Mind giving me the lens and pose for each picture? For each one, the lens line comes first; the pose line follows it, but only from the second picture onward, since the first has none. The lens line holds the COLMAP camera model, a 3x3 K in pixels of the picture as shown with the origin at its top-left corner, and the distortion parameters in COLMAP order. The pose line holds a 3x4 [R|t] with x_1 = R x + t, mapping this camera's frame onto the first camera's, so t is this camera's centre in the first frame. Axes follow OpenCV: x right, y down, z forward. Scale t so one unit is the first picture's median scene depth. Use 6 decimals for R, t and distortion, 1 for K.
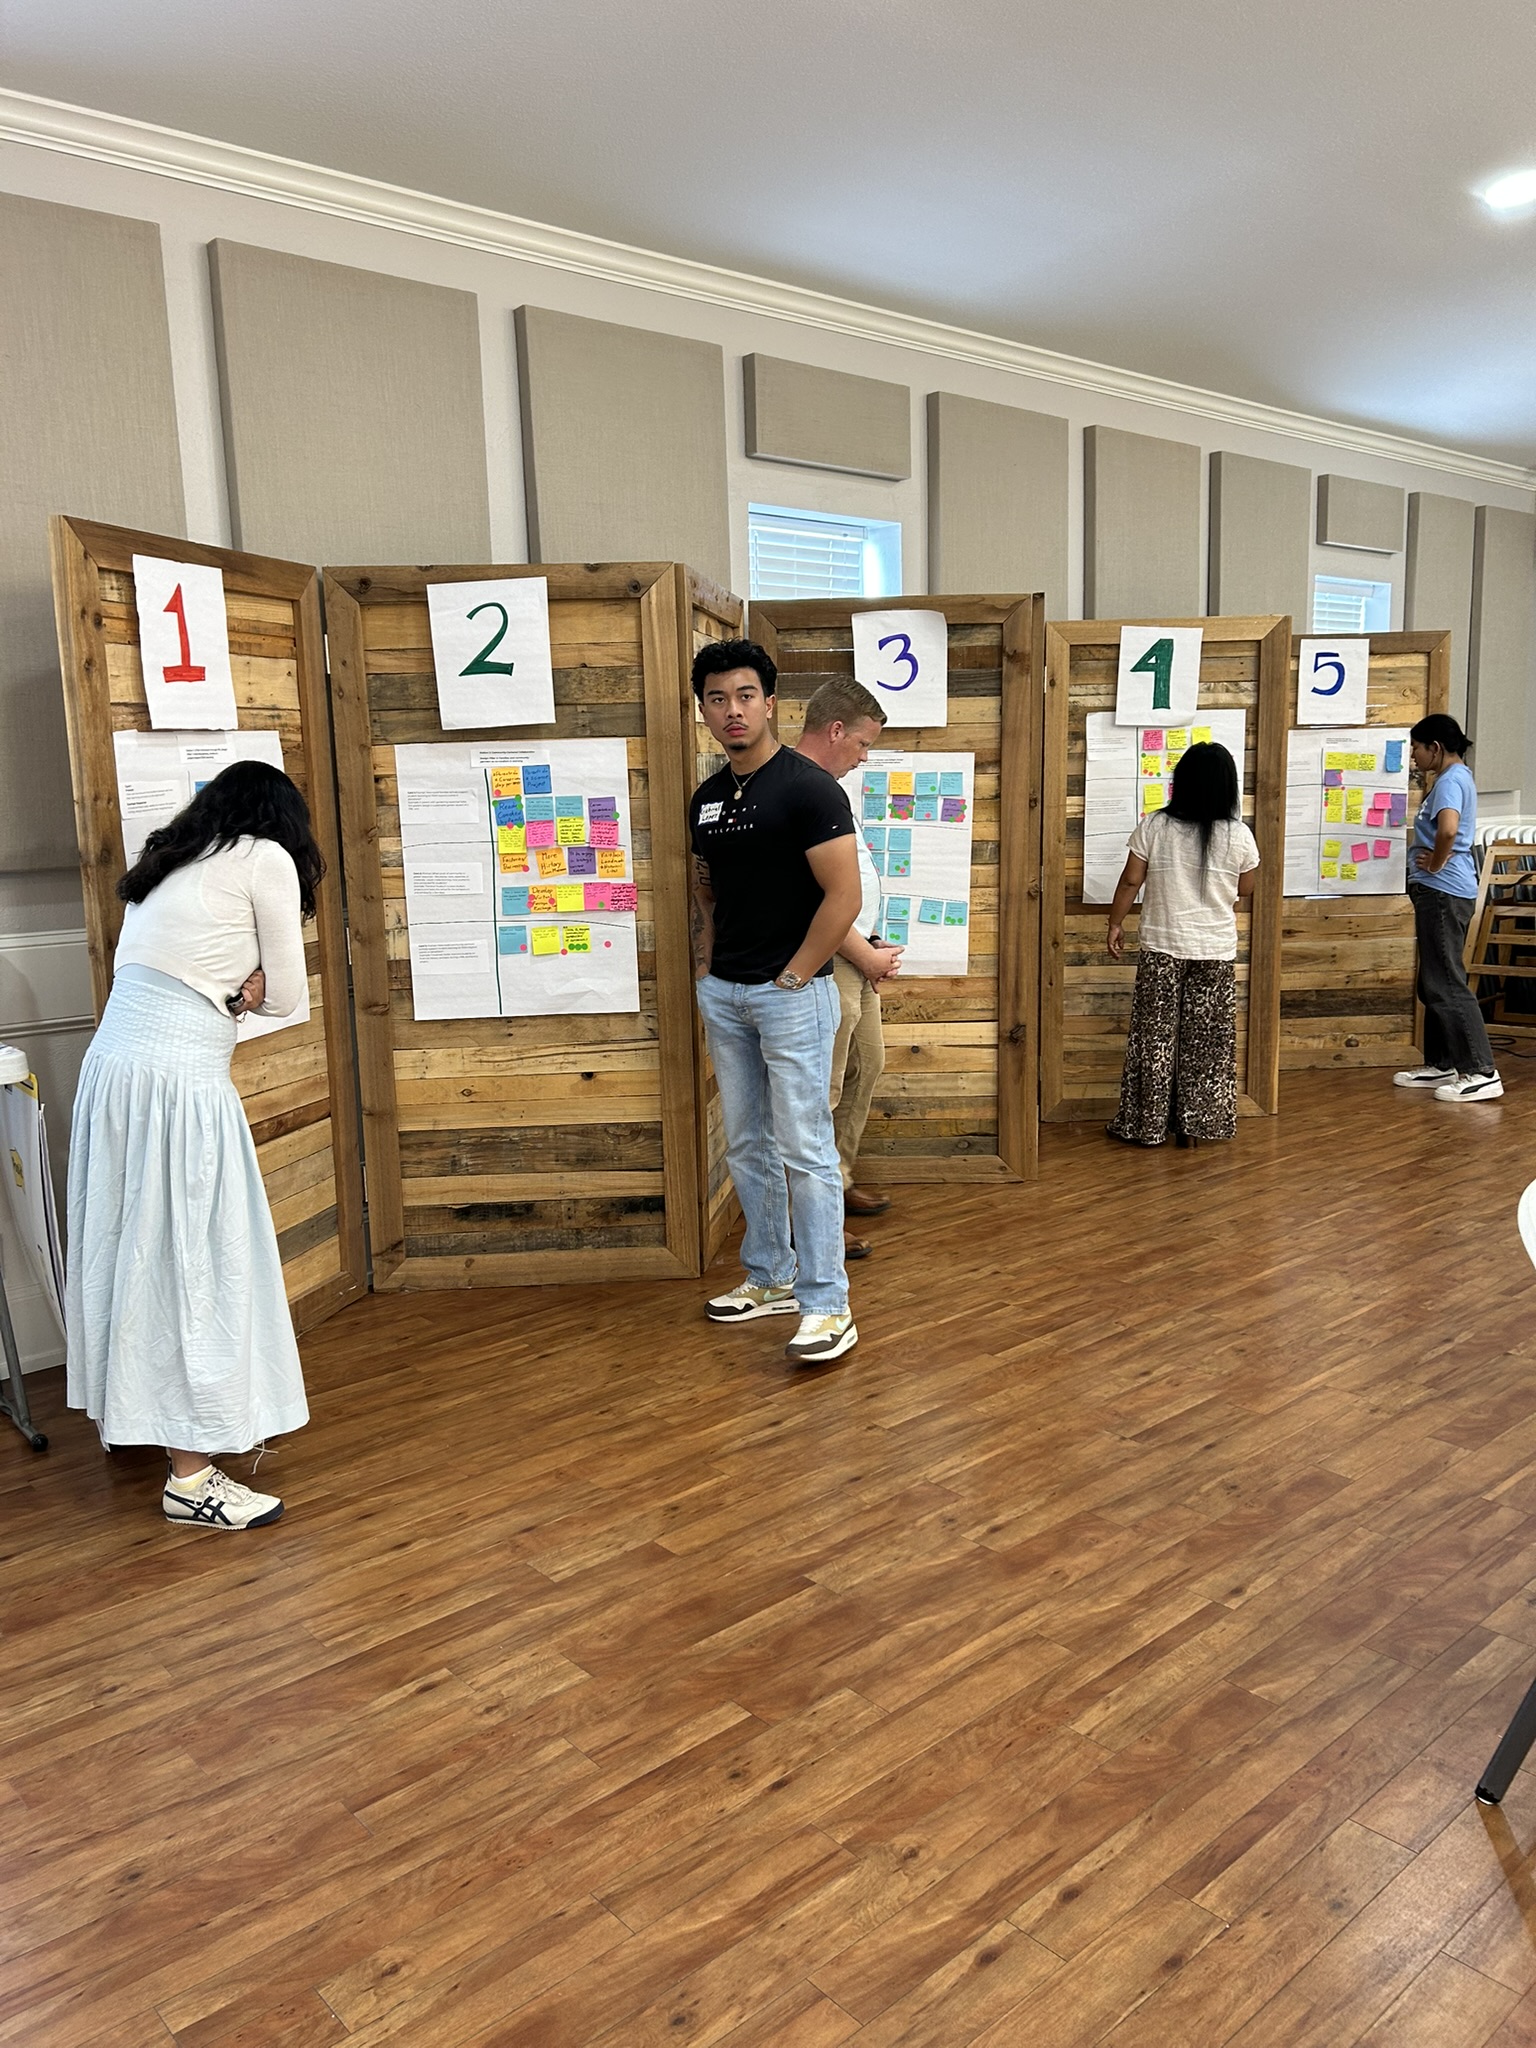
lens RADIAL K [[1589.8, 0, 758.9], [0, 1589.8, 1015.5], [0, 0, 1]] dist [0.026955, -0.032068]
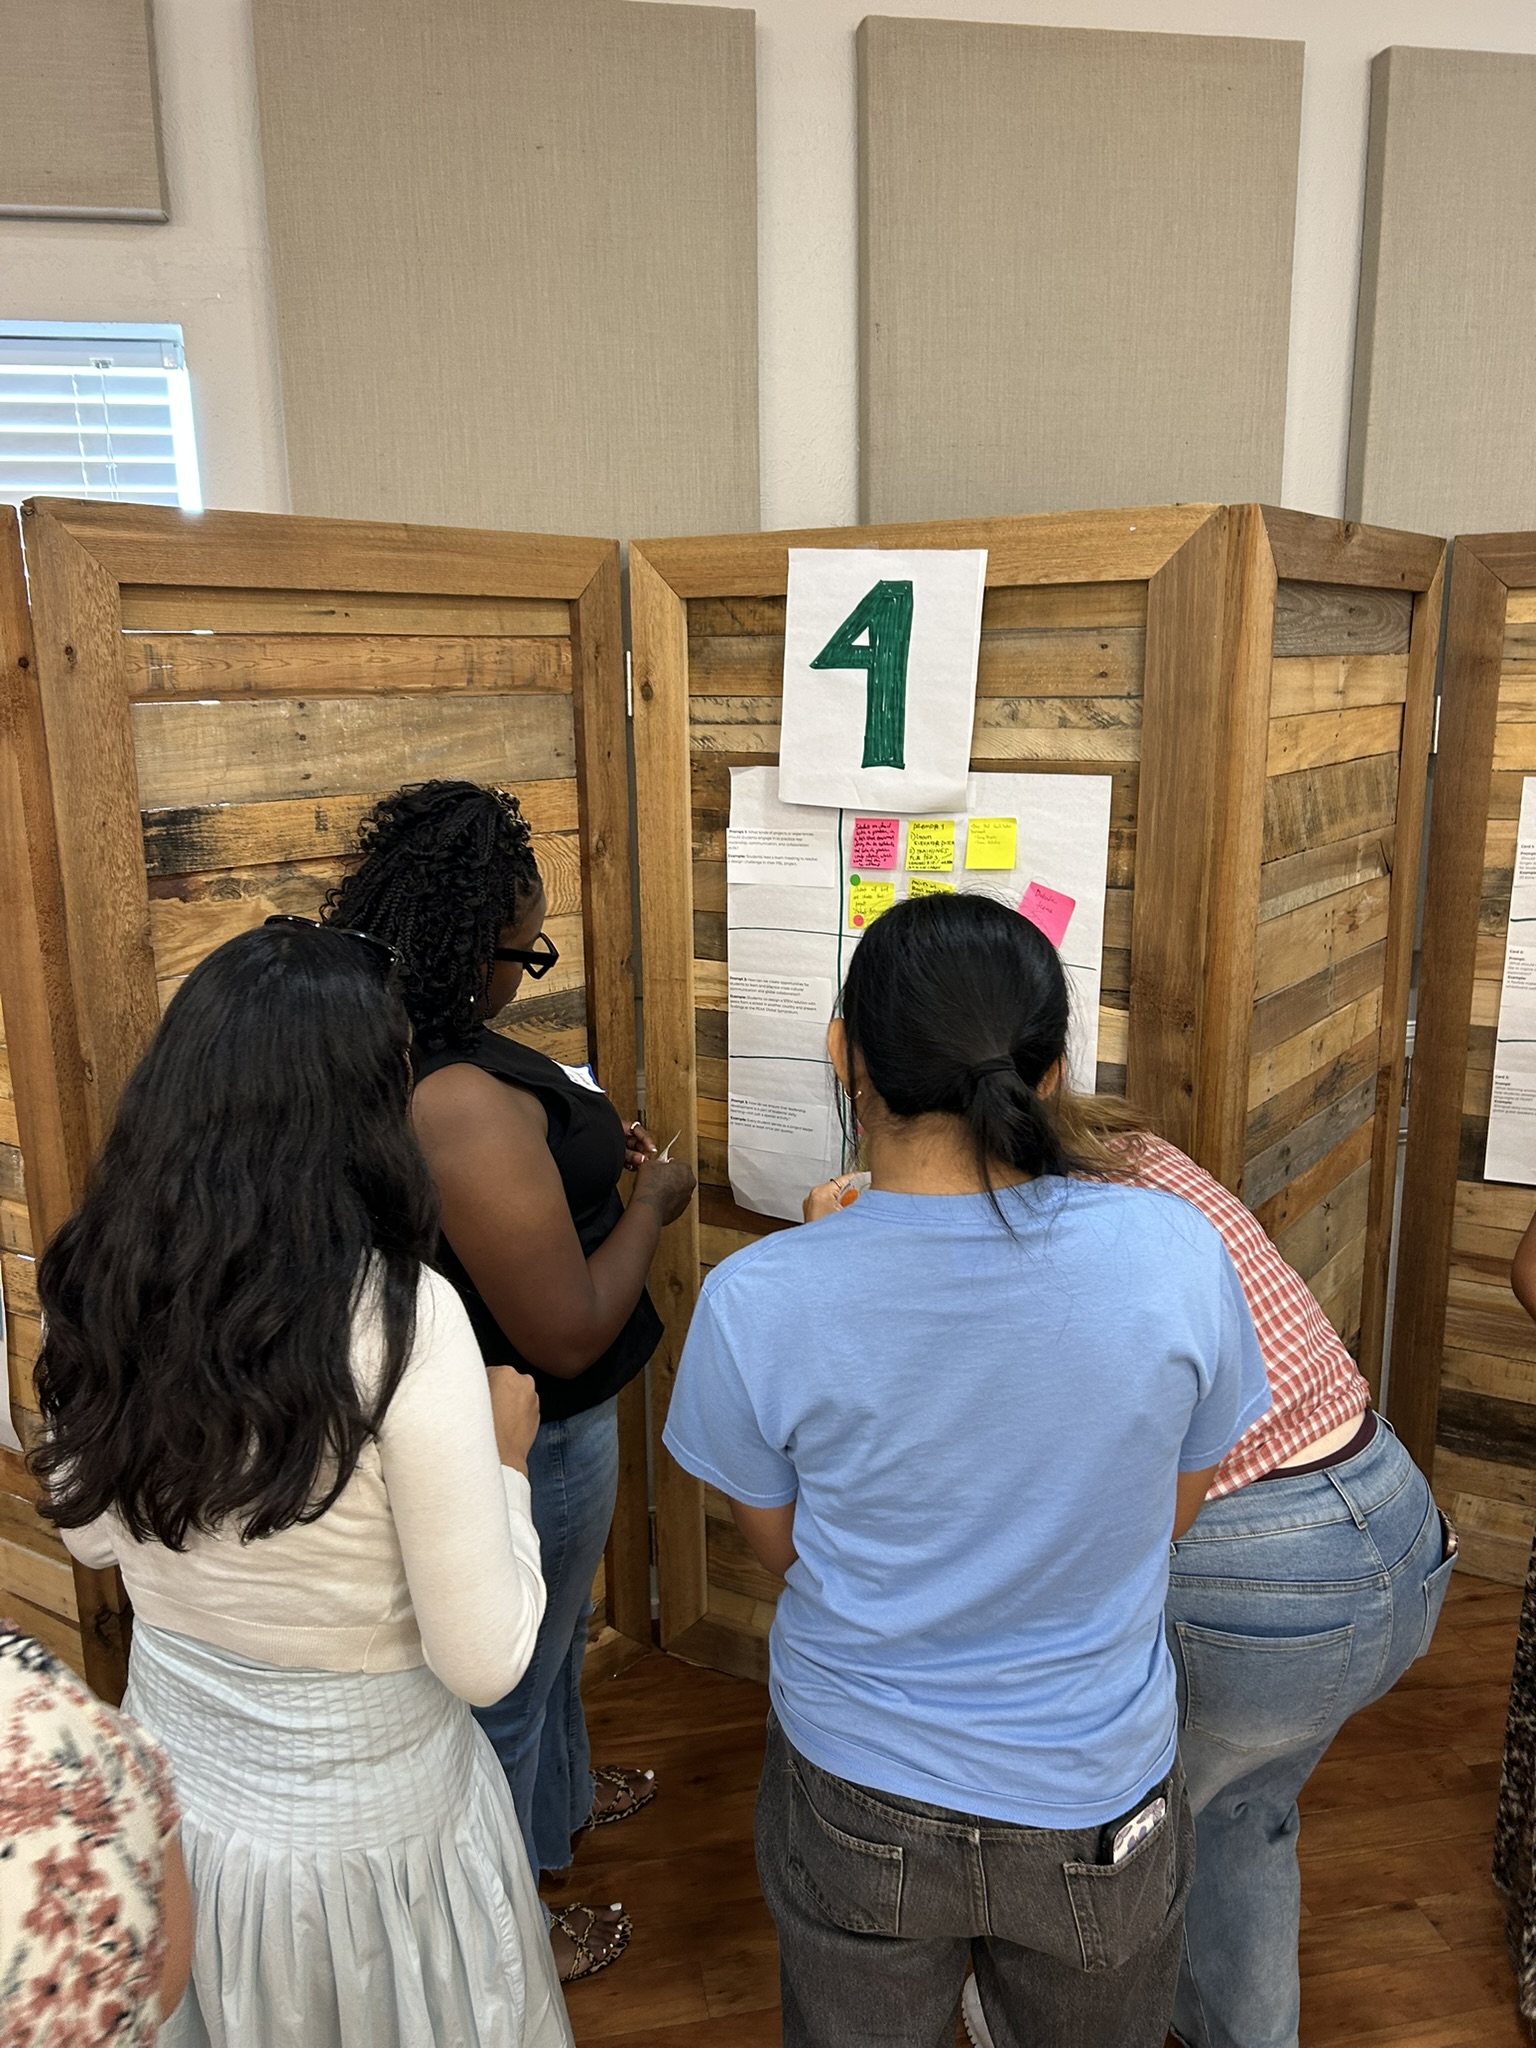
lens RADIAL K [[1589.8, 0, 759.3], [0, 1589.8, 1041.1], [0, 0, 1]] dist [0.026955, -0.032068]
pose [[0.849327, 0.135899, -0.510073, 0.429358], [-0.083374, 0.988699, 0.124593, -0.170805], [0.521241, -0.063294, 0.851059, 0.647606]]
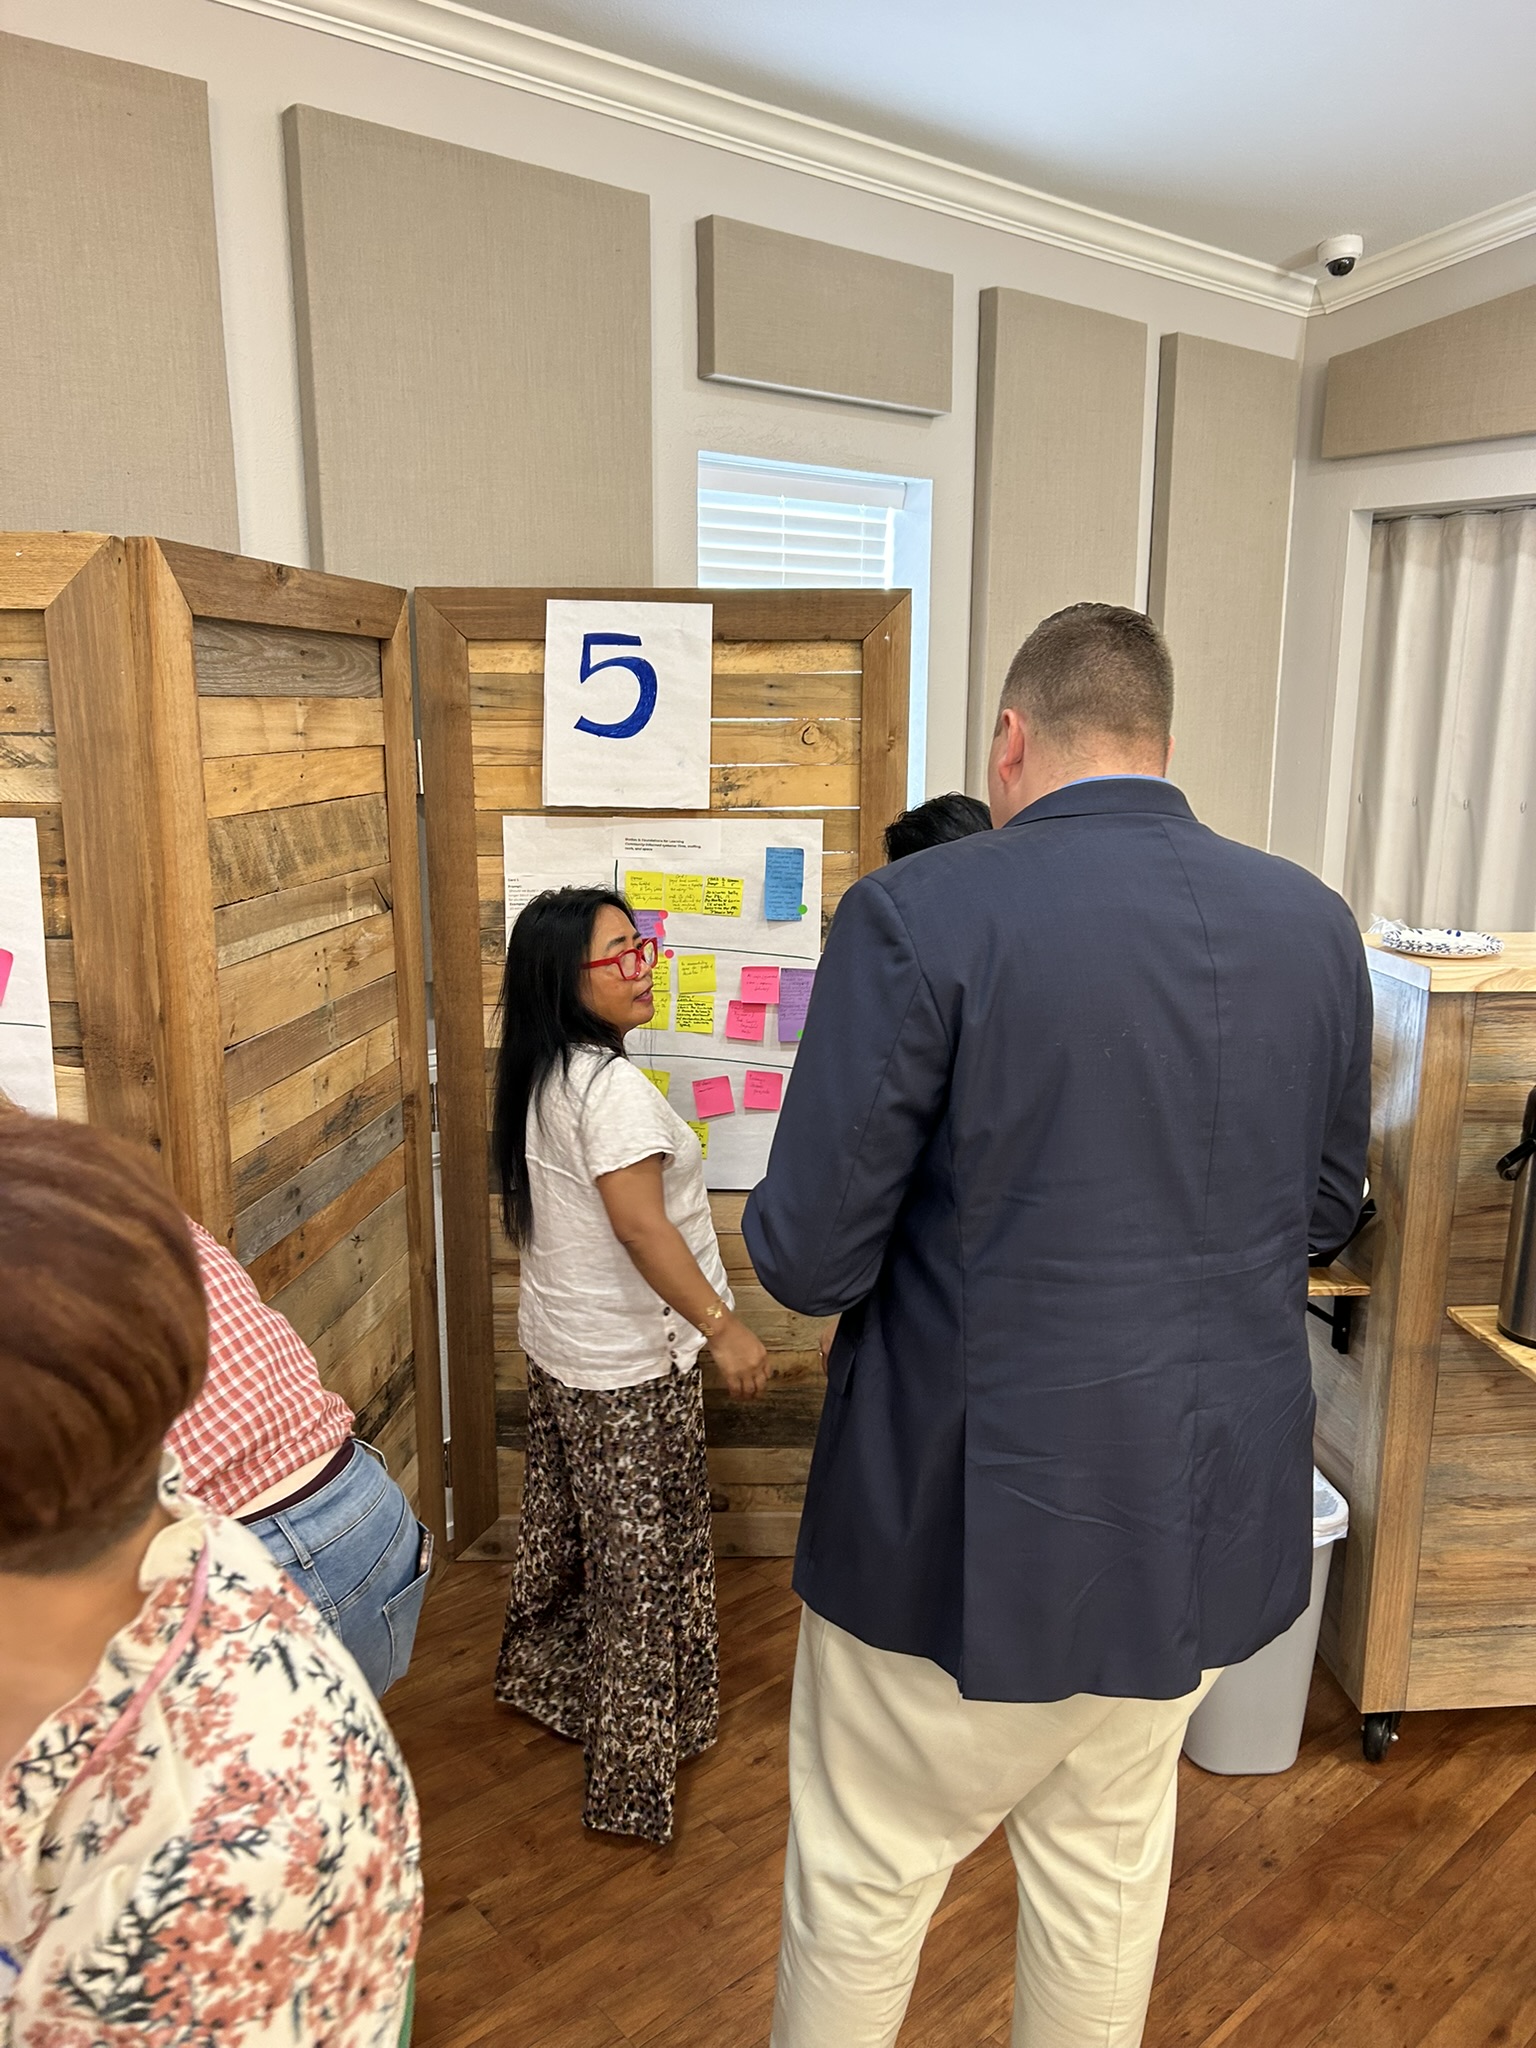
lens RADIAL K [[1589.8, 0, 715.3], [0, 1589.8, 1064.7], [0, 0, 1]] dist [0.026955, -0.032068]
pose [[0.998599, 0.041021, -0.033434, 0.461710], [-0.038199, 0.995977, 0.081066, -0.172933], [0.036625, -0.079675, 0.996148, 0.665680]]
